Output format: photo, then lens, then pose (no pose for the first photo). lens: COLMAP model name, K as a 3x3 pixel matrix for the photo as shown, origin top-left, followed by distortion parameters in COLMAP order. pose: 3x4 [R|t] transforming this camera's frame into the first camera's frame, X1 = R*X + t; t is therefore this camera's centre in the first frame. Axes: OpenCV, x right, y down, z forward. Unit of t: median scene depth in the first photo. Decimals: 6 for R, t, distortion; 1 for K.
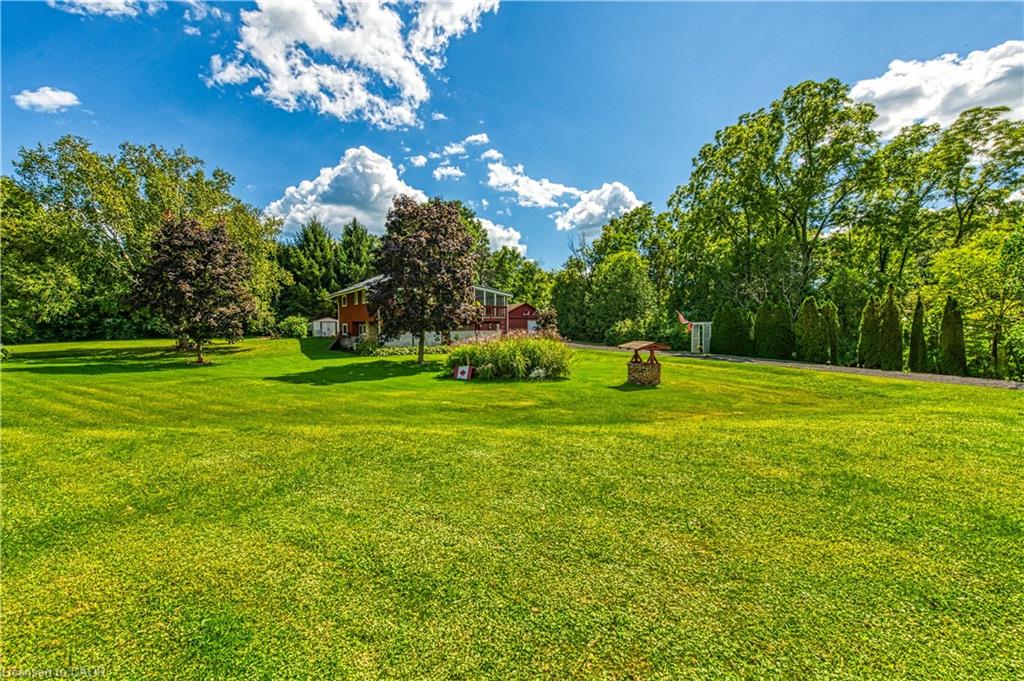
lens RADIAL K [[407.6, 0, 510.5], [0, 407.6, 339.6], [0, 0, 1]] dist [0.000465, 0.000001]
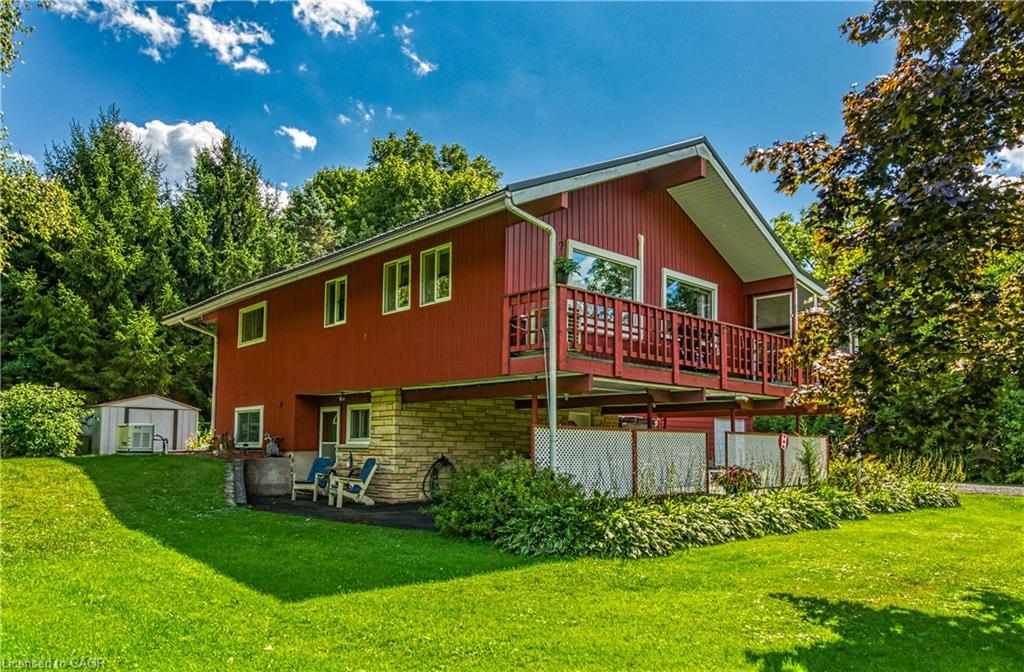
lens RADIAL K [[697.1, 0, 572.2], [0, 697.1, 393.4], [0, 0, 1]] dist [-0.004328, 0.000808]
pose [[0.983213, 0.014941, 0.181850, -0.212484], [0.000697, 0.996327, -0.085631, -0.007085], [-0.182462, 0.084320, 0.979591, 0.386671]]
